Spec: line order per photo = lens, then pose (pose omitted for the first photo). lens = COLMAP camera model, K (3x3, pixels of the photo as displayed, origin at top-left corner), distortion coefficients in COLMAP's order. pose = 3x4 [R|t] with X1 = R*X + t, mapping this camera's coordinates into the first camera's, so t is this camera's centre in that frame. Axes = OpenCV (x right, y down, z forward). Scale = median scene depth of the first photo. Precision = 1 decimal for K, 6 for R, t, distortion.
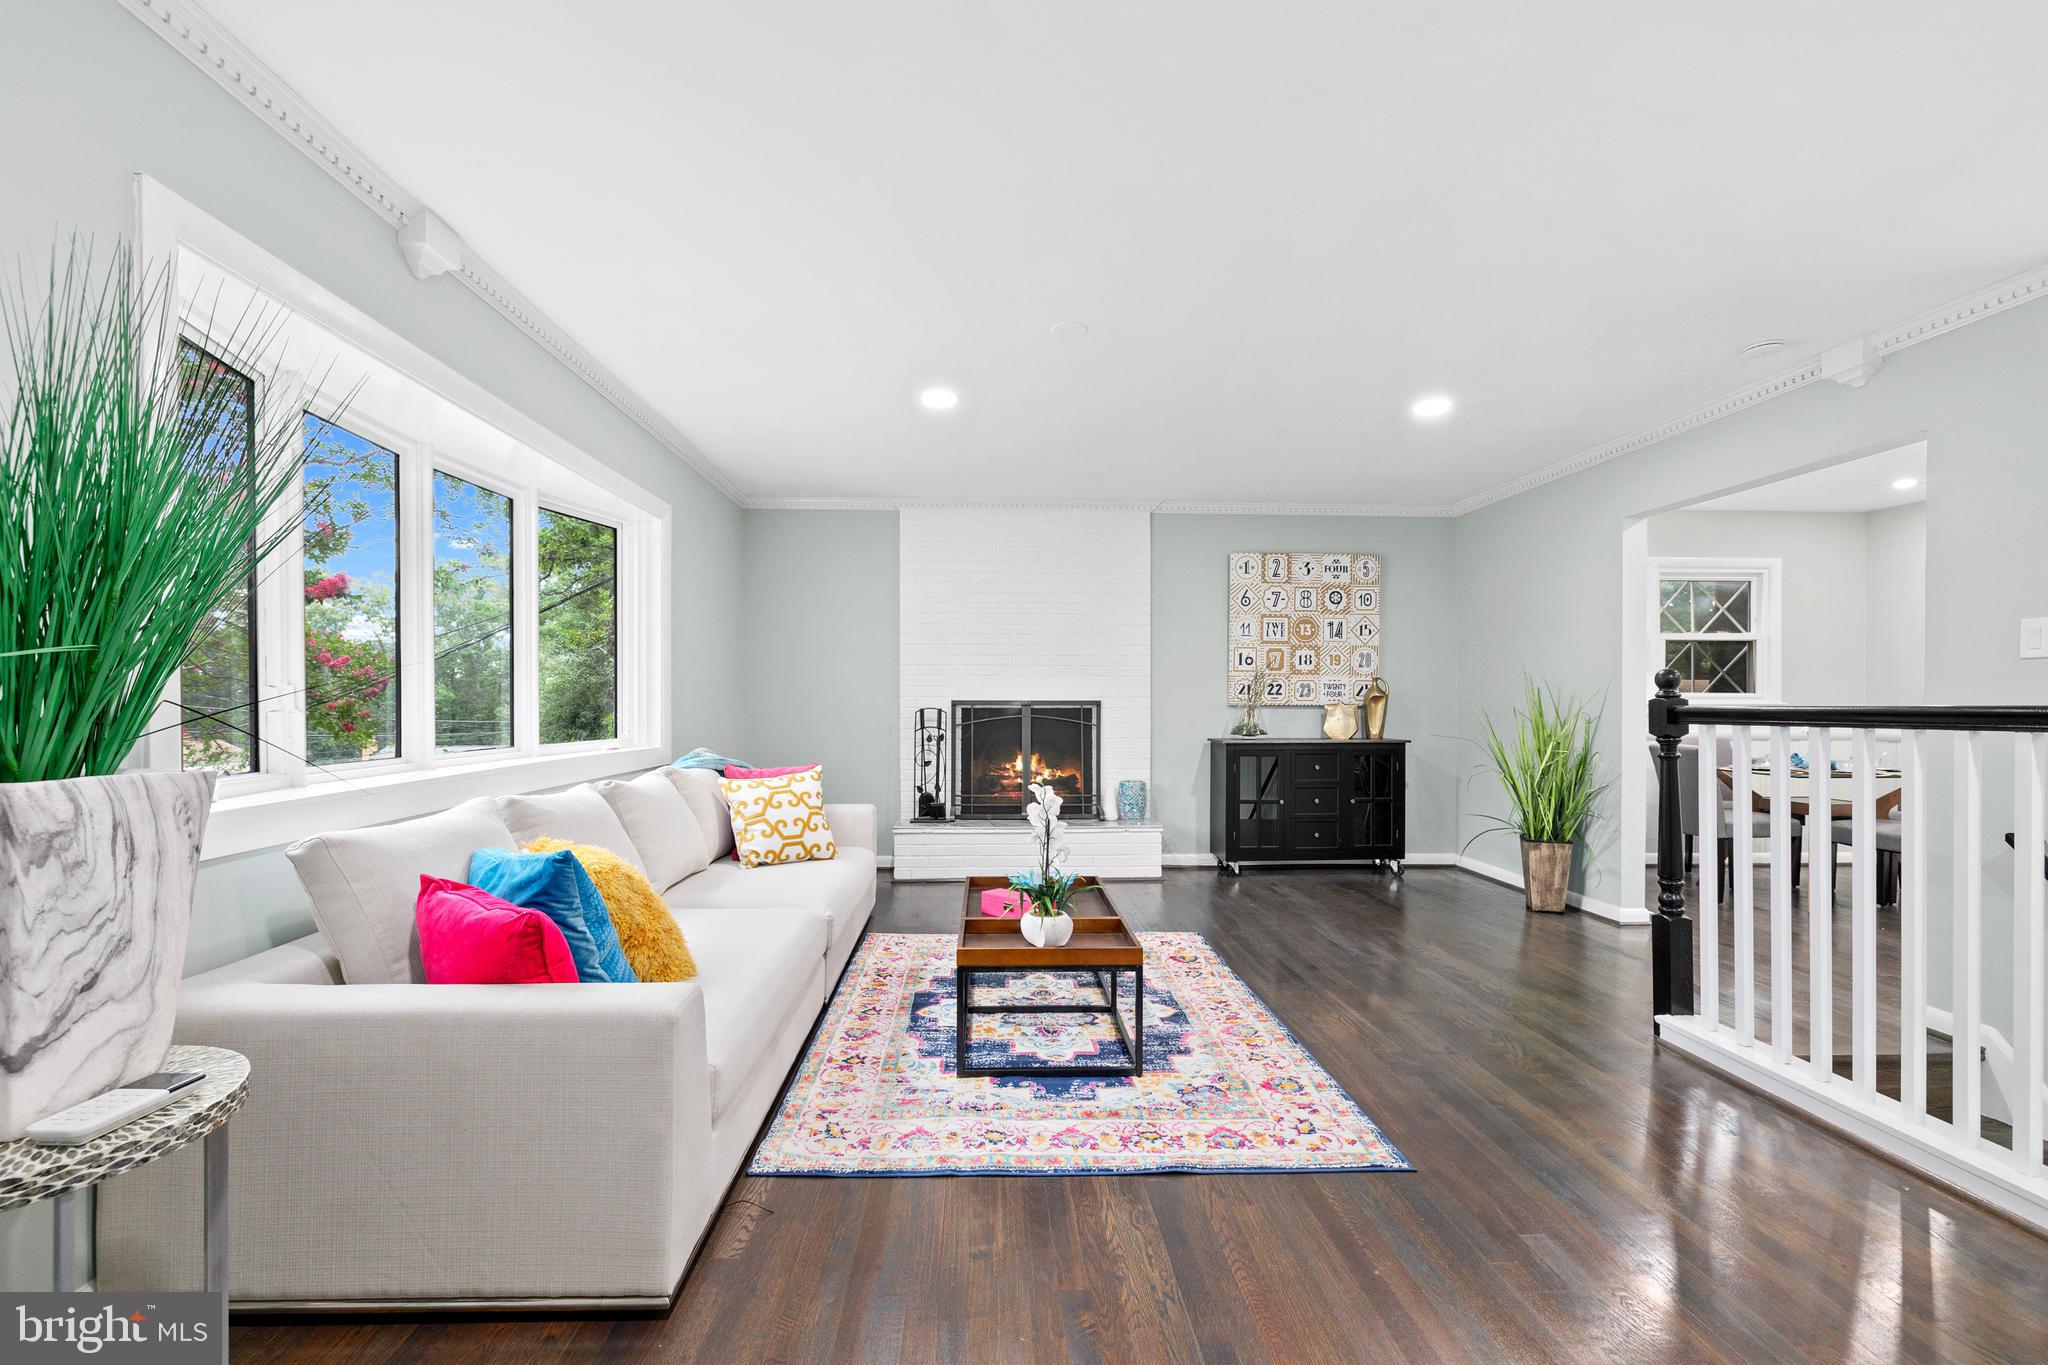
lens RADIAL K [[870.6, 0, 1021.6], [0, 870.6, 704.2], [0, 0, 1]] dist [-0.002089, -0.000206]
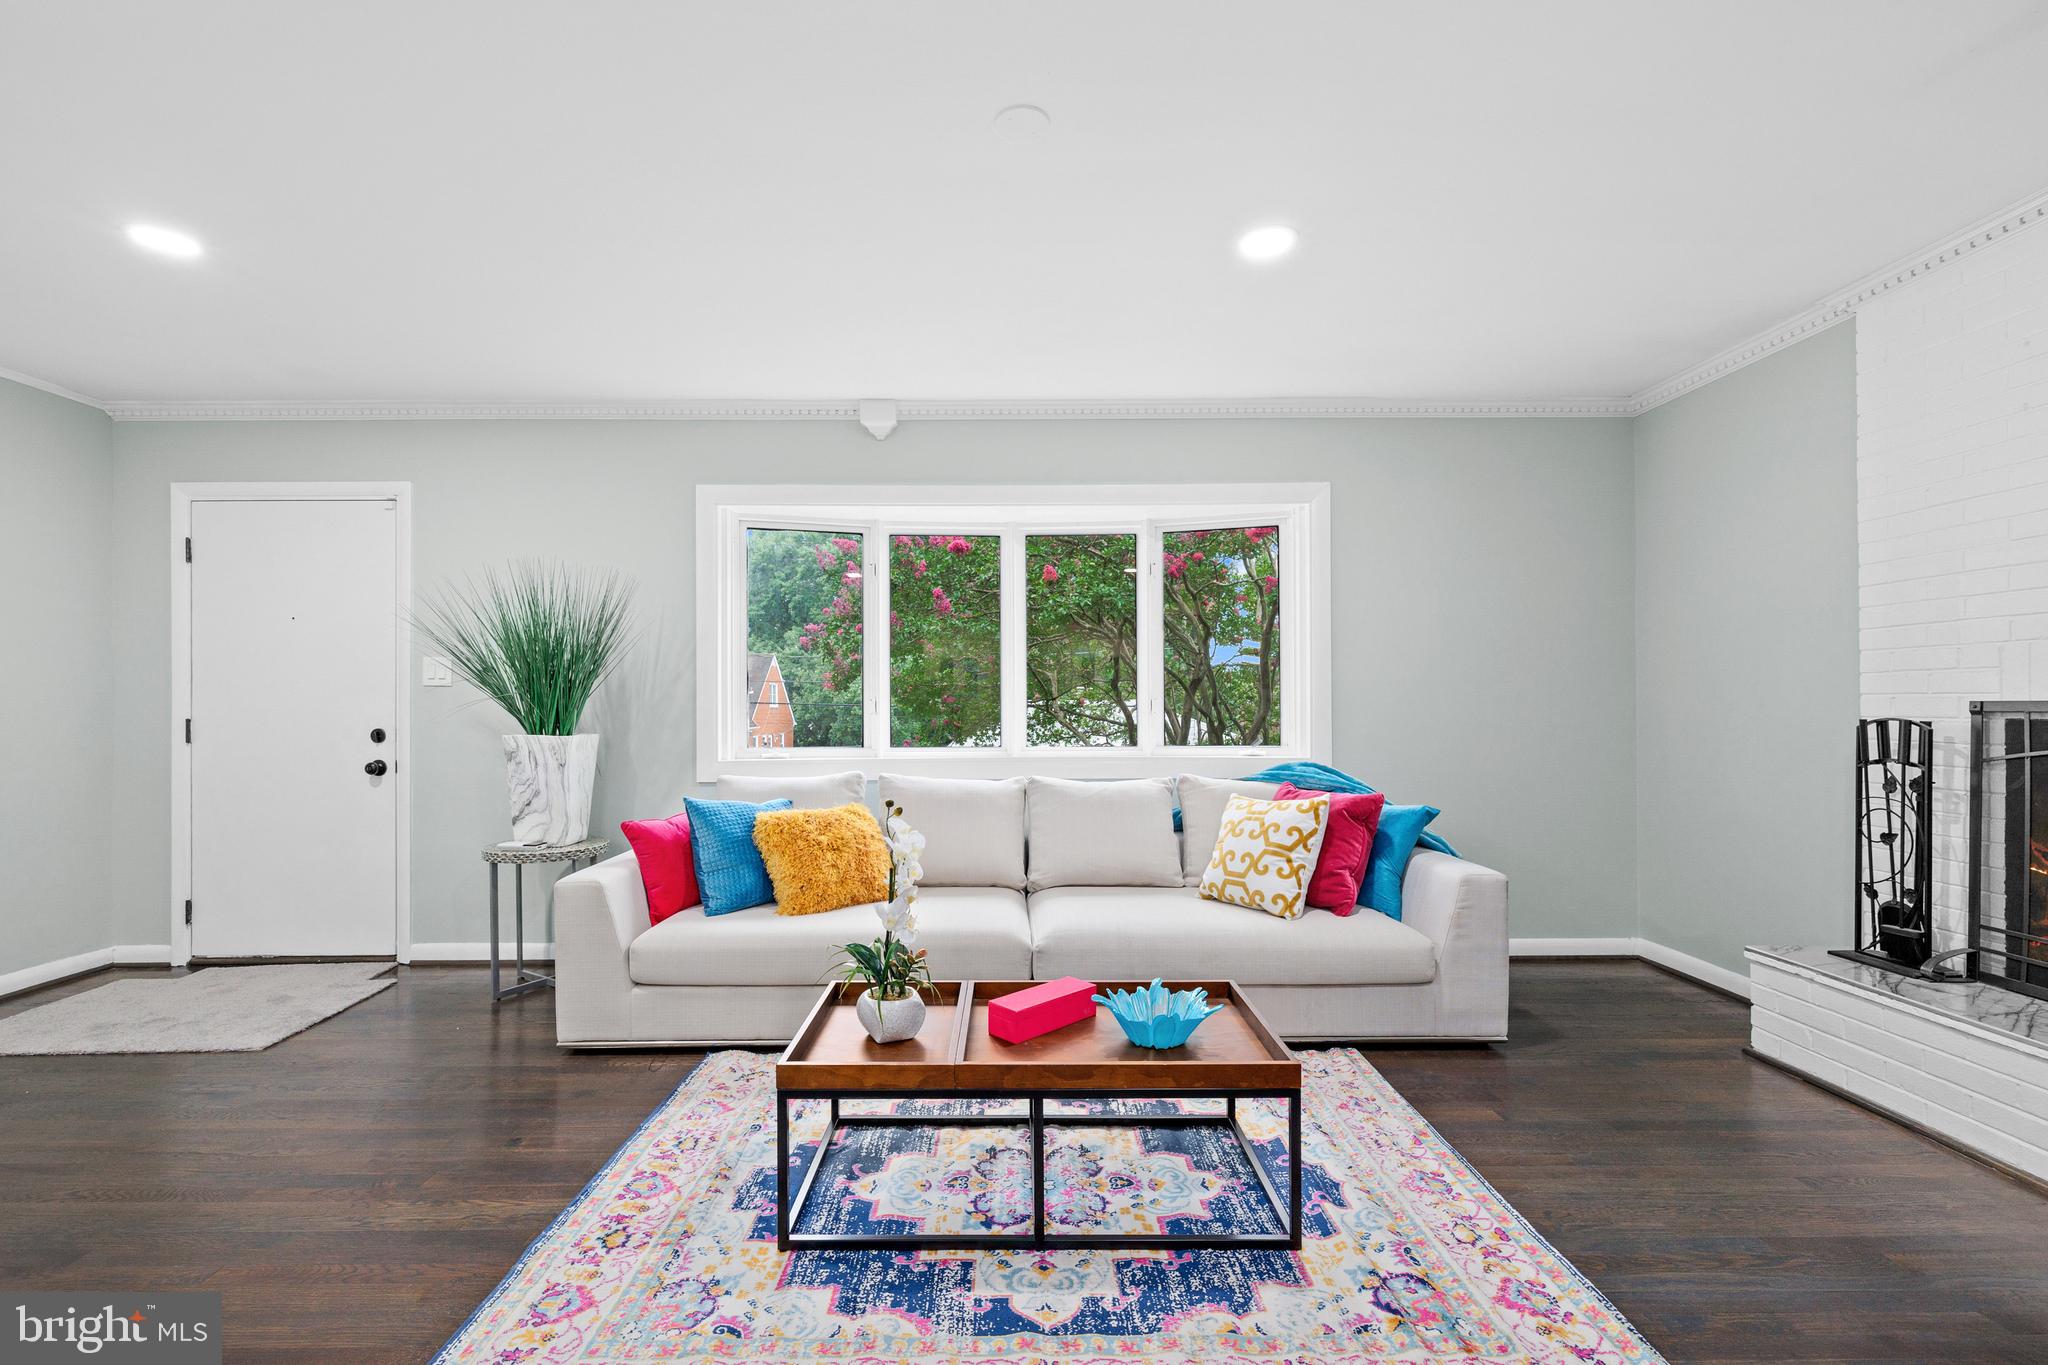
lens RADIAL K [[870.6, 0, 1013.8], [0, 870.6, 709.0], [0, 0, 1]] dist [-0.002089, -0.000206]
pose [[-0.034717, 0.000280, -0.999397, 0.543314], [0.000749, 1.000000, 0.000255, -0.002098], [0.999397, -0.000740, -0.034717, 0.800916]]
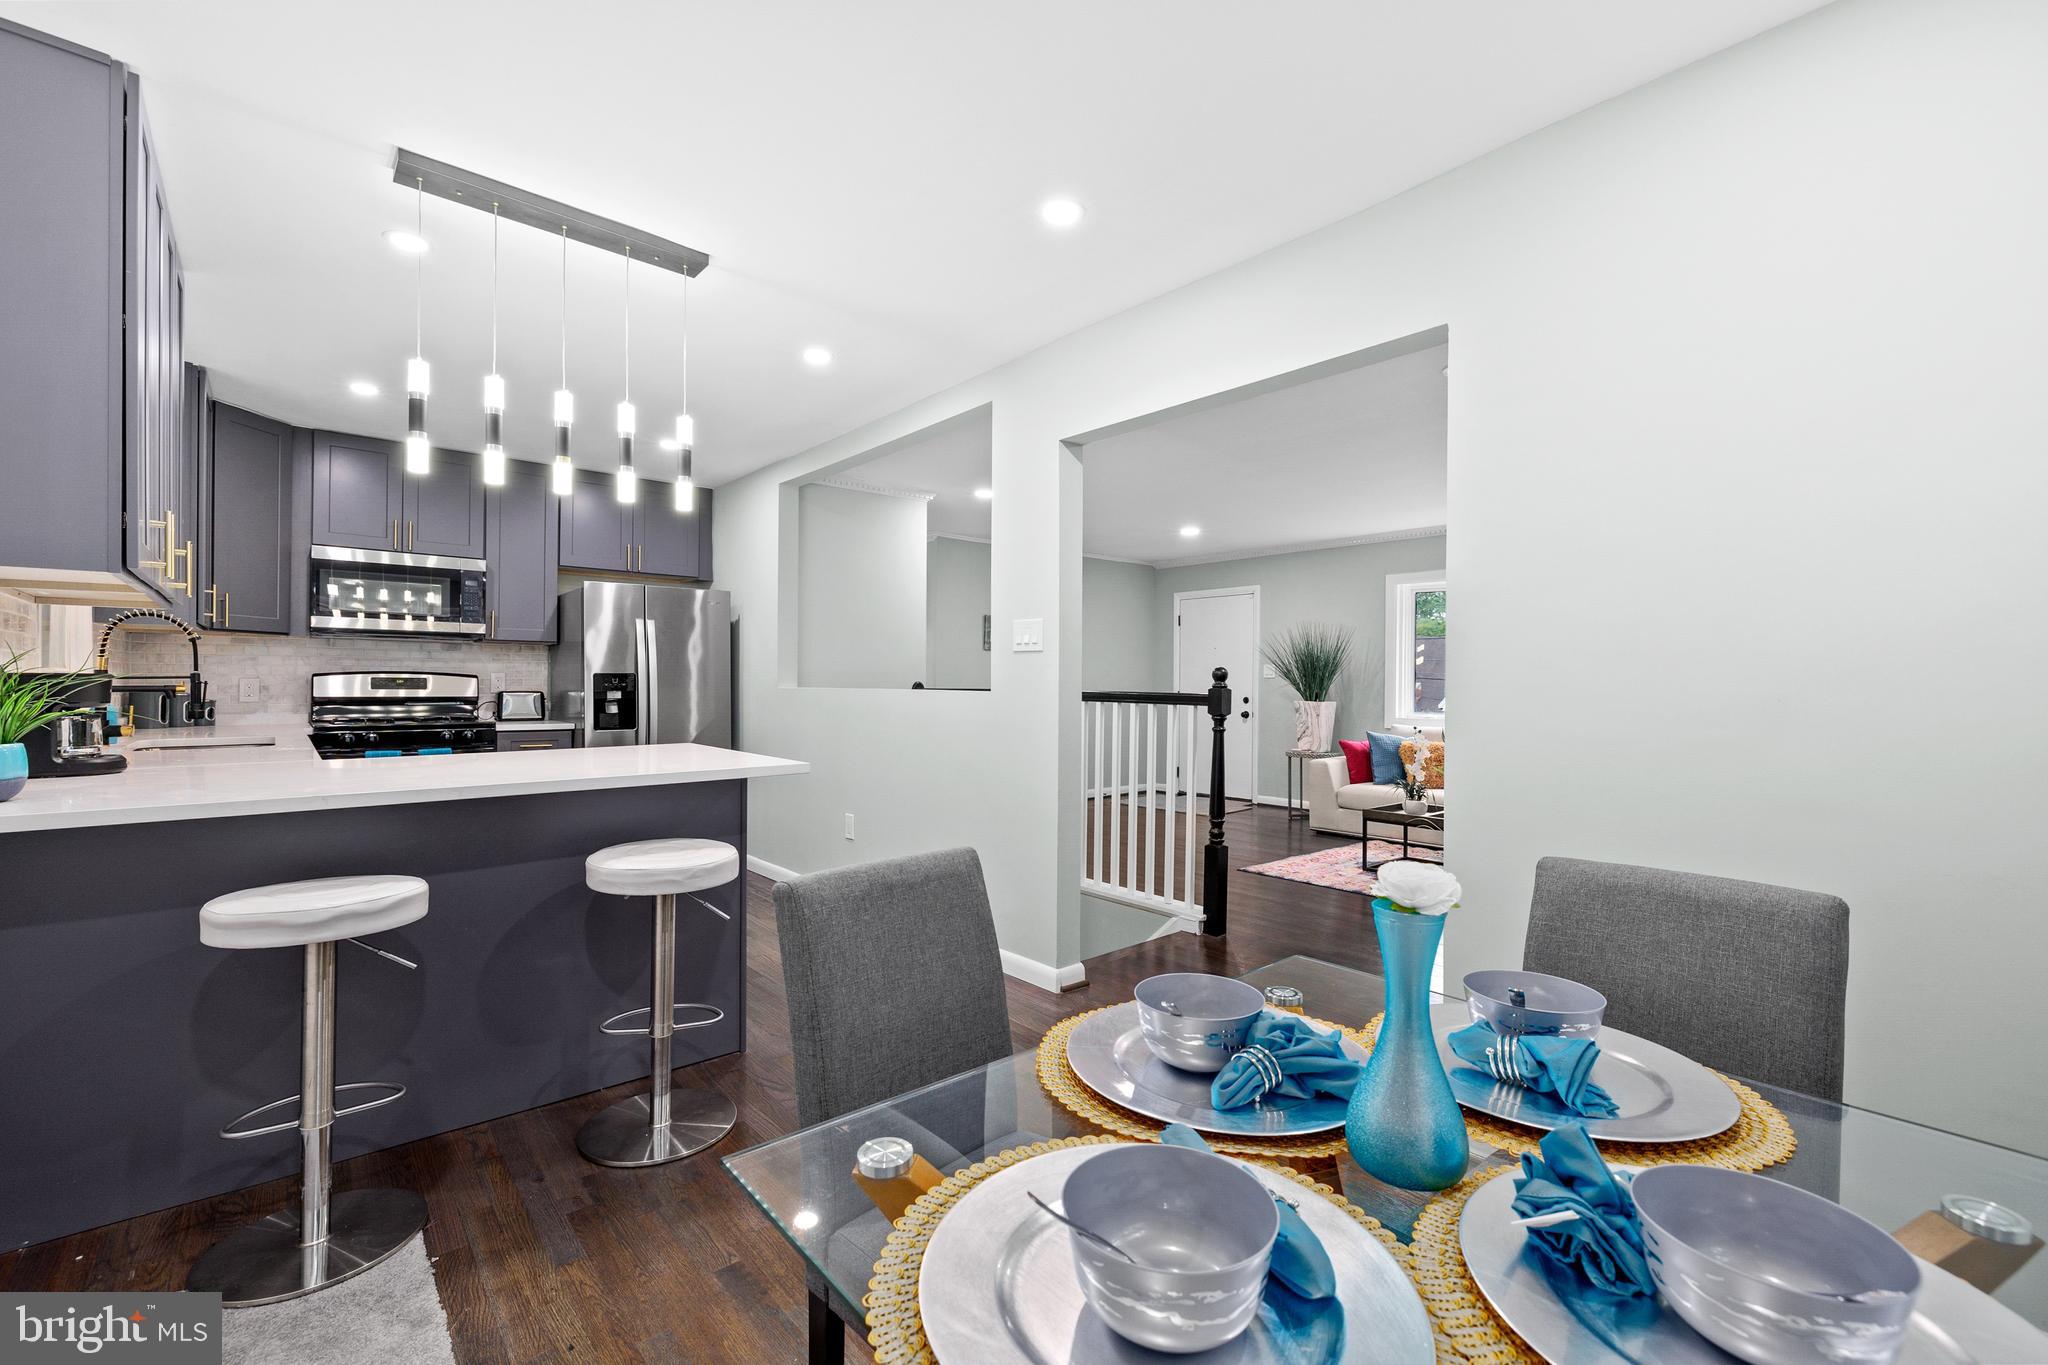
lens RADIAL K [[870.6, 0, 1016.8], [0, 870.6, 688.2], [0, 0, 1]] dist [-0.002089, -0.000206]
pose [[-0.785676, -0.006338, -0.618605, 1.380948], [-0.013155, 0.999893, 0.006462, -0.008486], [0.618498, 0.013215, -0.785675, 1.404270]]
